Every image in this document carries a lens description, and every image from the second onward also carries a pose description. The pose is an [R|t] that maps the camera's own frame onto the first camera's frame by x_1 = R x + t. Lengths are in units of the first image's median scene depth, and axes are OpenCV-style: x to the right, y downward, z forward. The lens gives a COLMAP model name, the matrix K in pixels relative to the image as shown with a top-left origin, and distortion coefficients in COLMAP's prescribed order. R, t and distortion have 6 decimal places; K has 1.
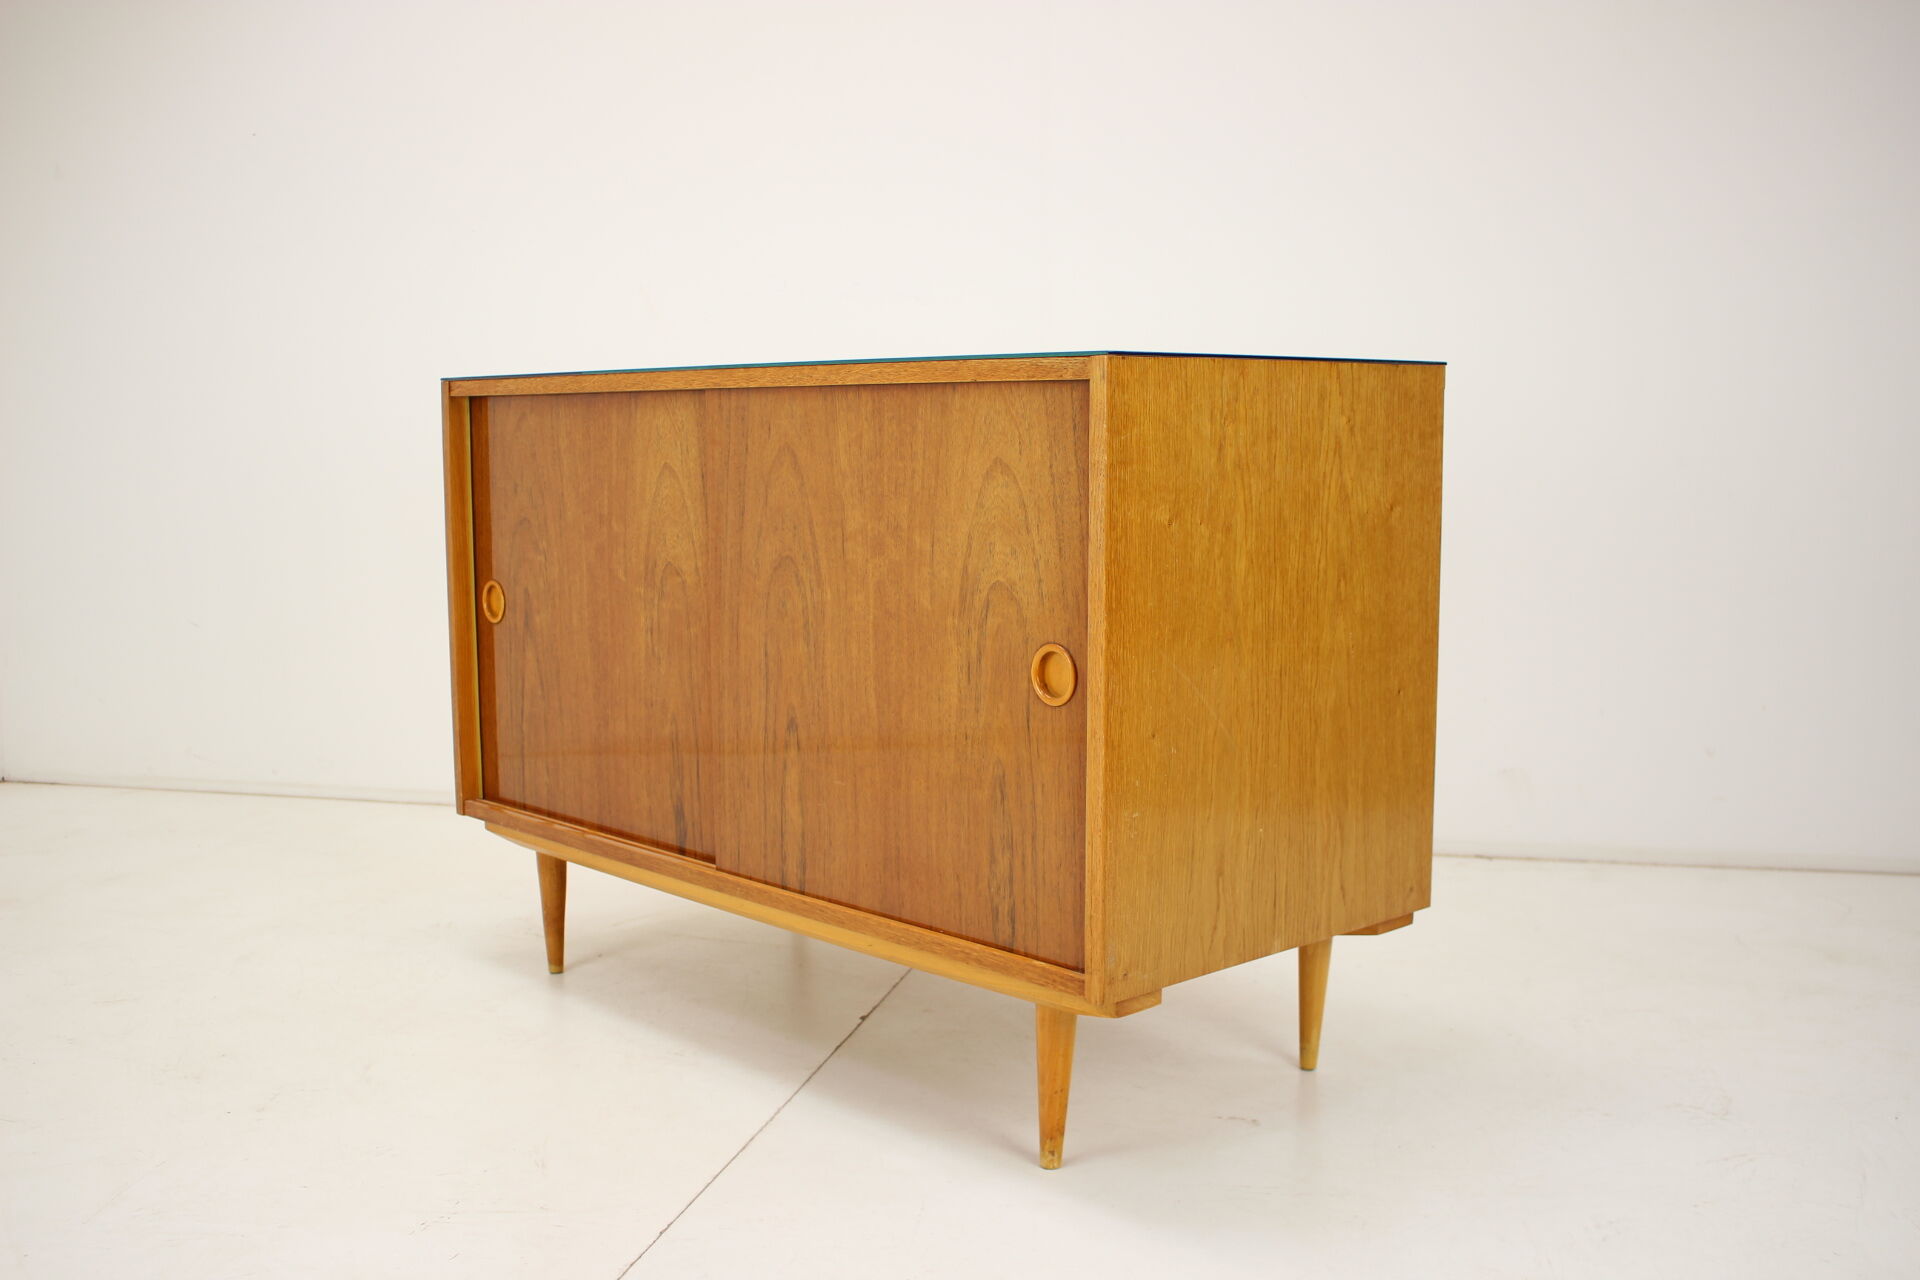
lens RADIAL K [[1947.9, 0, 962.3], [0, 1947.9, 627.2], [0, 0, 1]] dist [-0.037445, 0.000000]
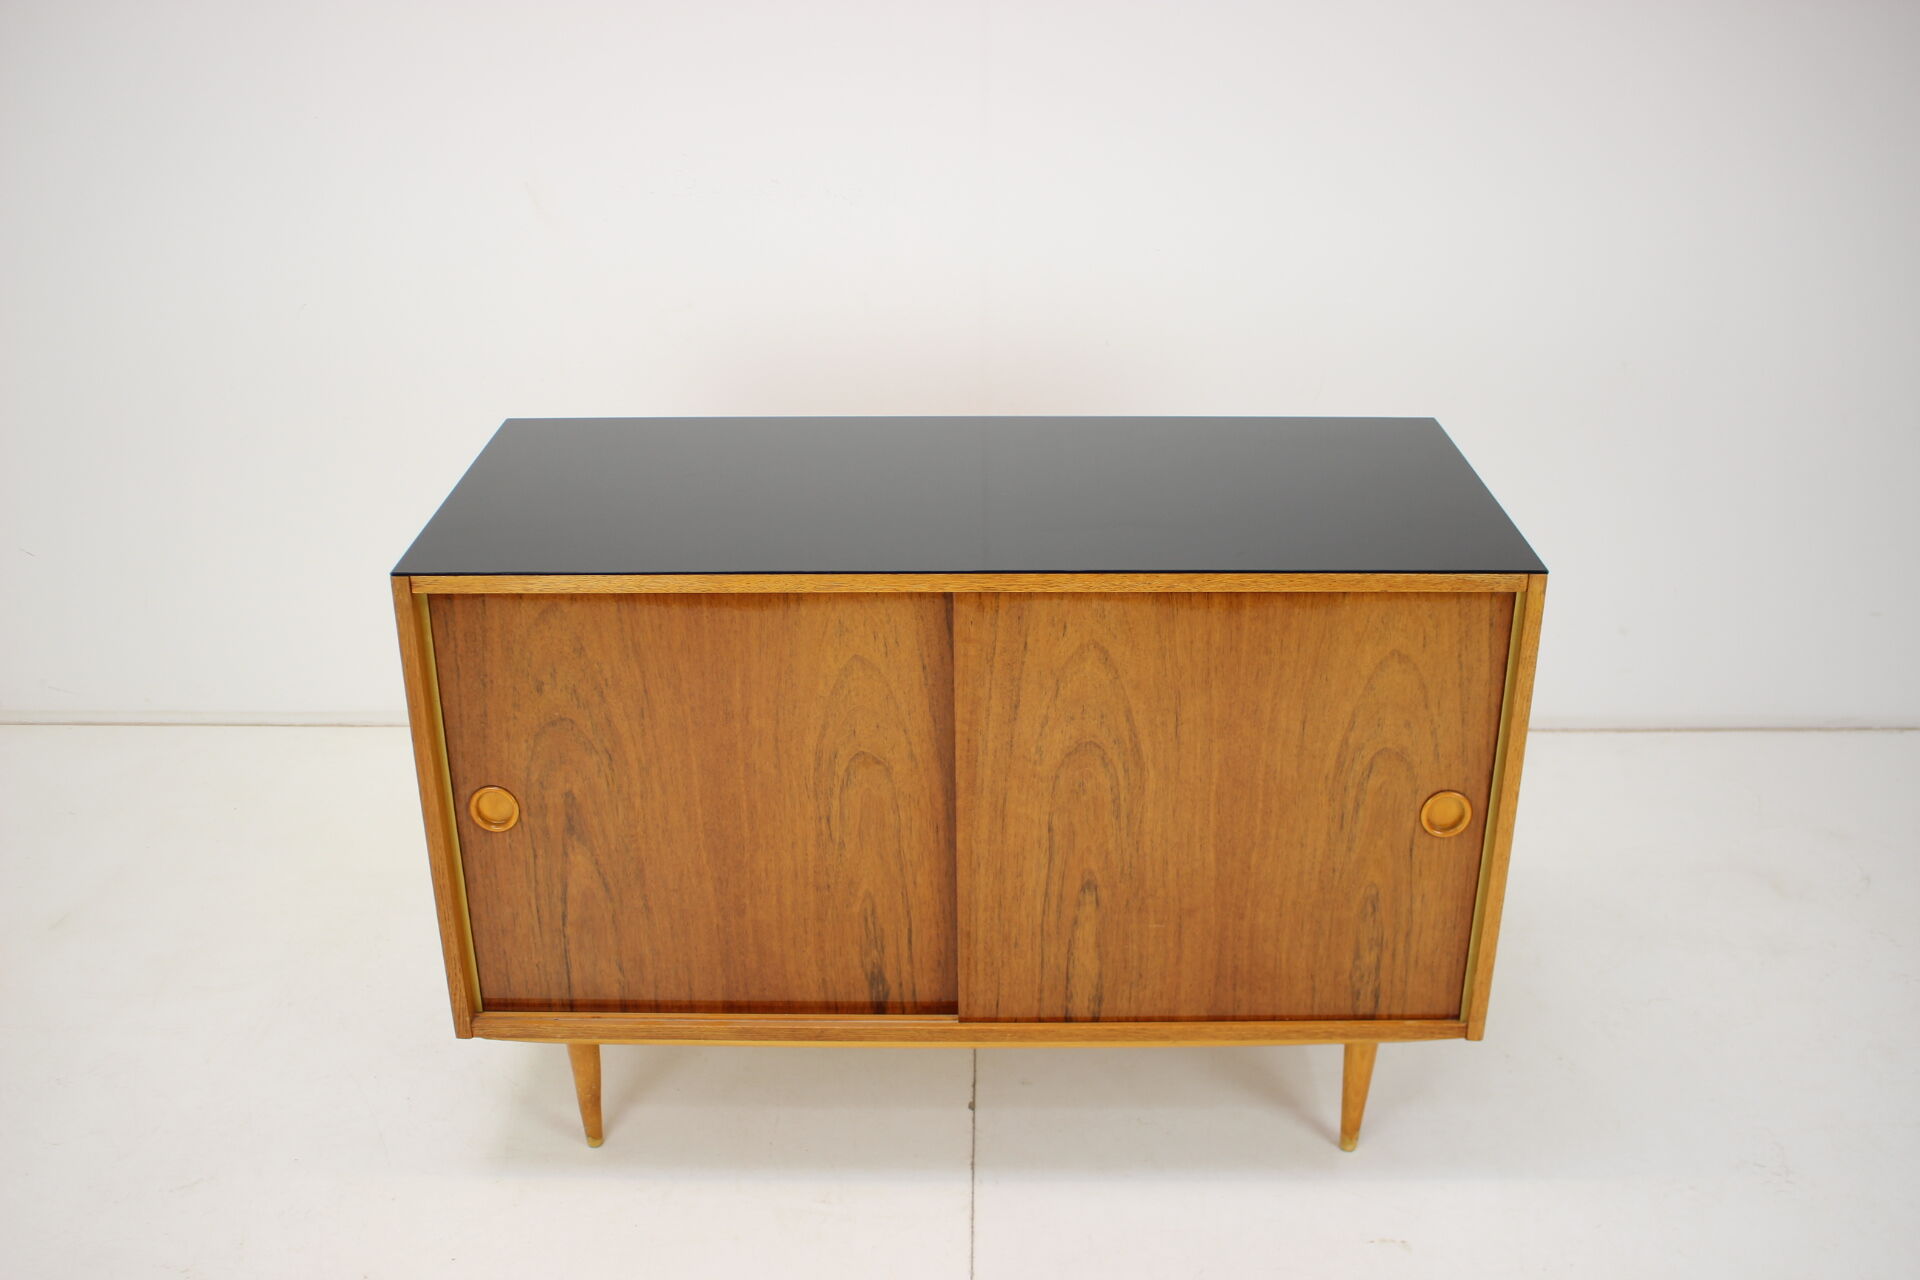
lens RADIAL K [[1905.5, 0, 959.8], [0, 1905.5, 652.3], [0, 0, 1]] dist [-0.102684, 0.000000]
pose [[0.685856, -0.297933, 0.663956, -0.792795], [0.079735, 0.937629, 0.338371, -0.427905], [-0.723356, -0.179133, 0.666834, 0.403079]]
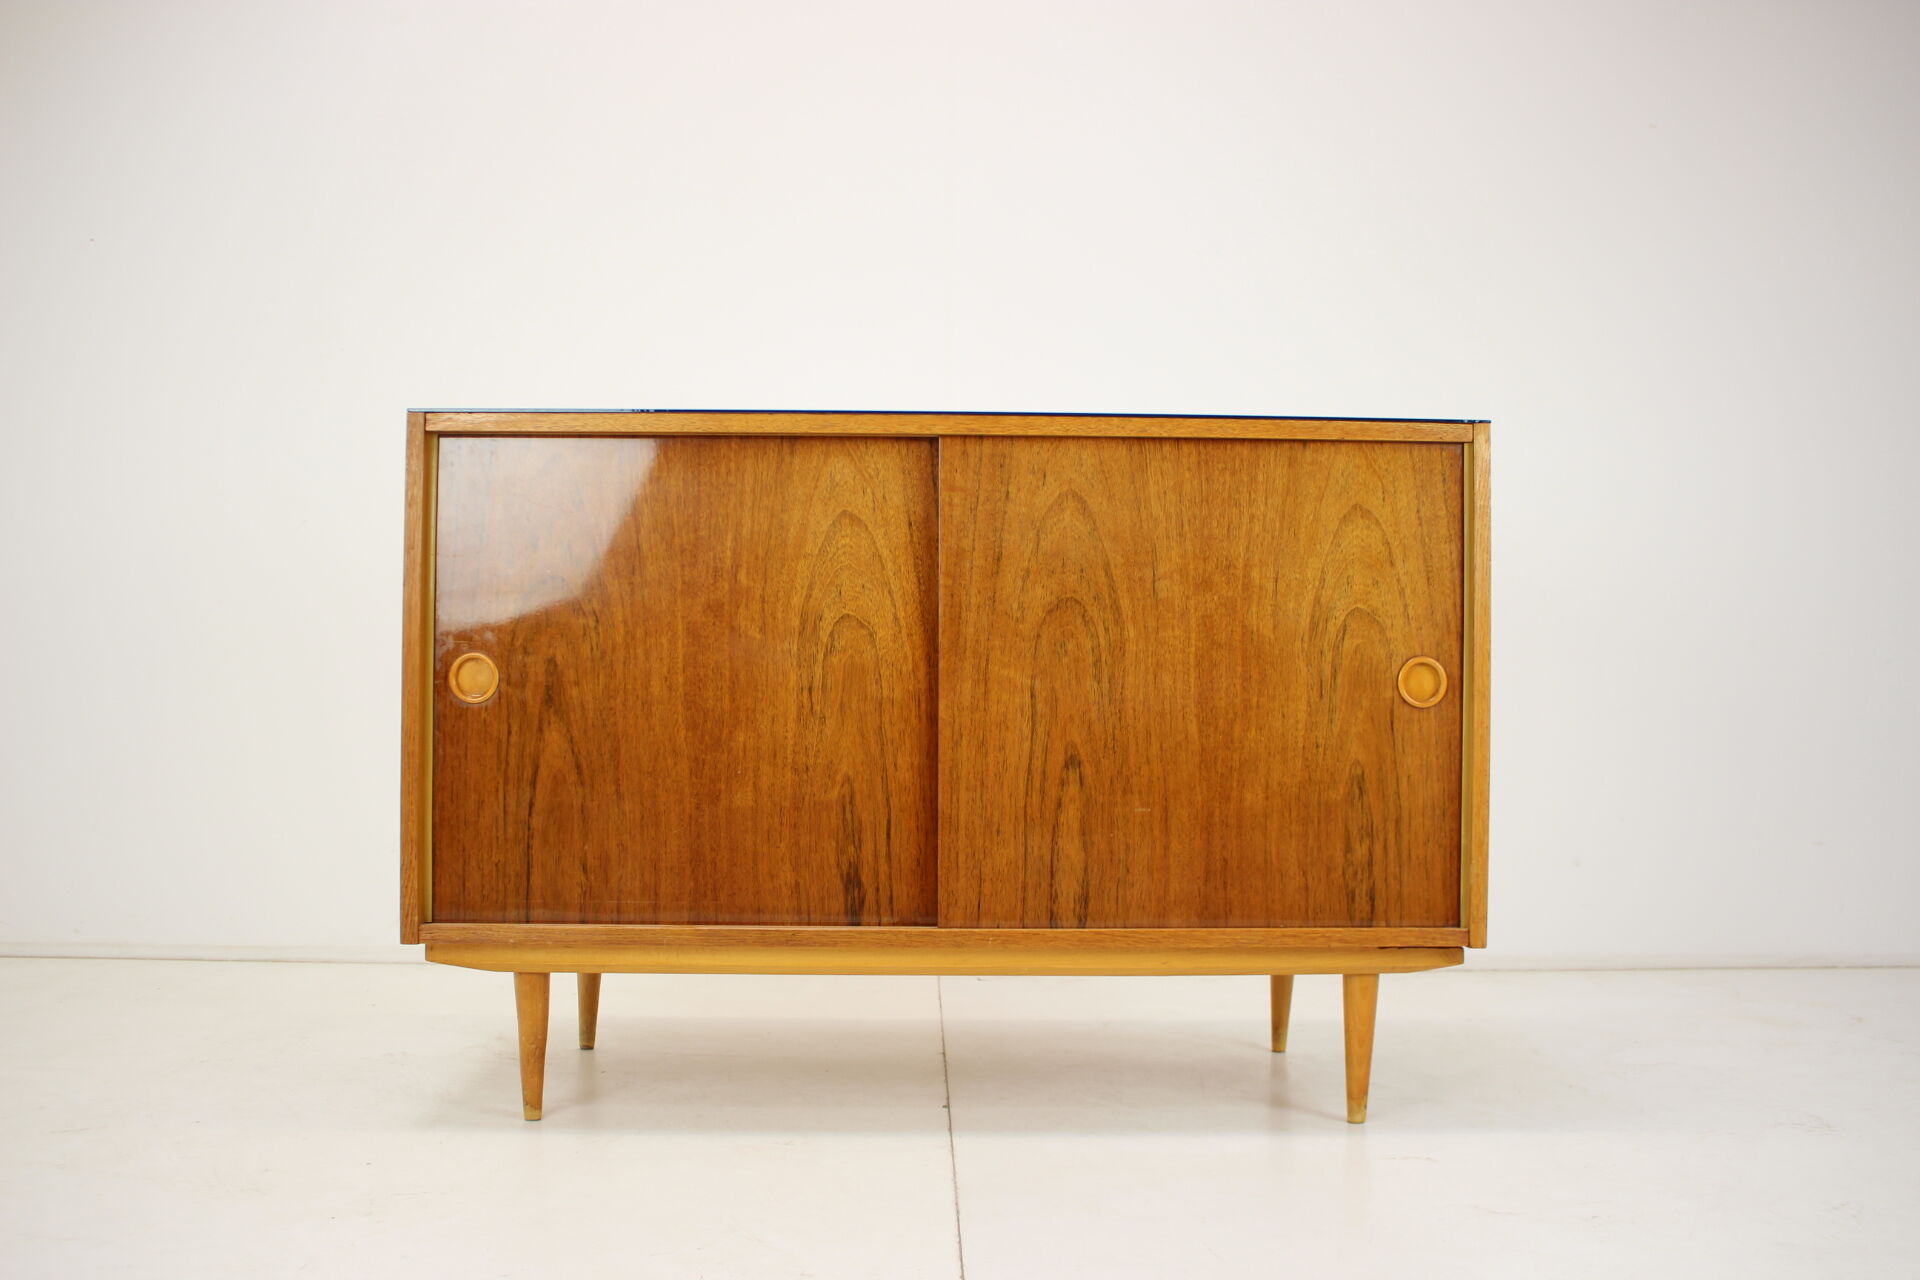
lens RADIAL K [[1905.5, 0, 960.7], [0, 1905.5, 638.6], [0, 0, 1]] dist [-0.102684, 0.000000]
pose [[0.656019, 0.027244, 0.754253, -0.908993], [0.070064, 0.992835, -0.096800, 0.080666], [-0.751485, 0.116349, 0.649409, 0.392501]]
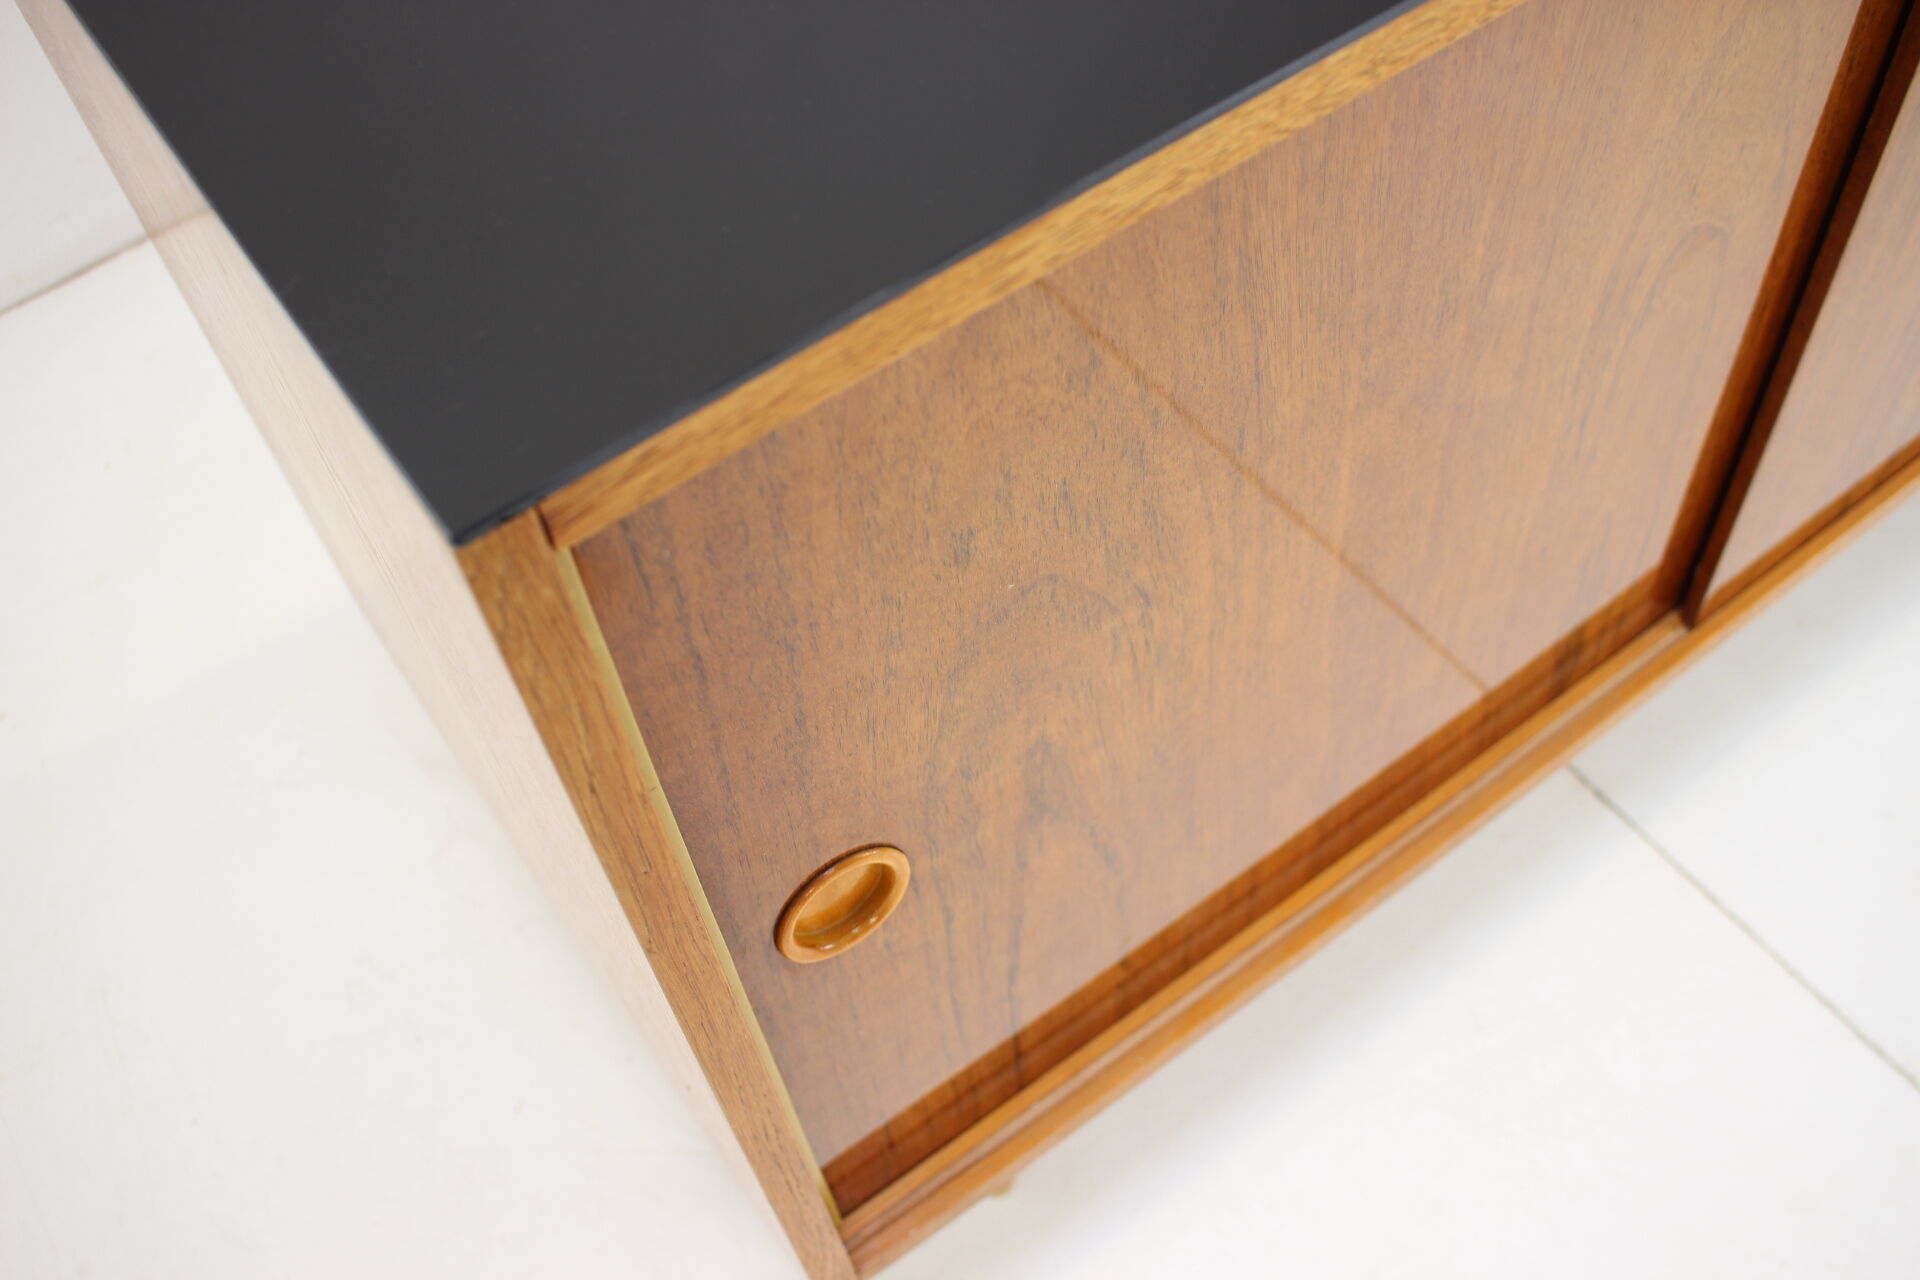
lens RADIAL K [[1905.5, 0, 961.3], [0, 1905.5, 641.3], [0, 0, 1]] dist [-0.102684, 0.000000]
pose [[0.117216, -0.815353, 0.566974, -0.451293], [0.180996, 0.578887, 0.795066, -0.300725], [-0.976474, 0.009425, 0.215431, 1.172799]]
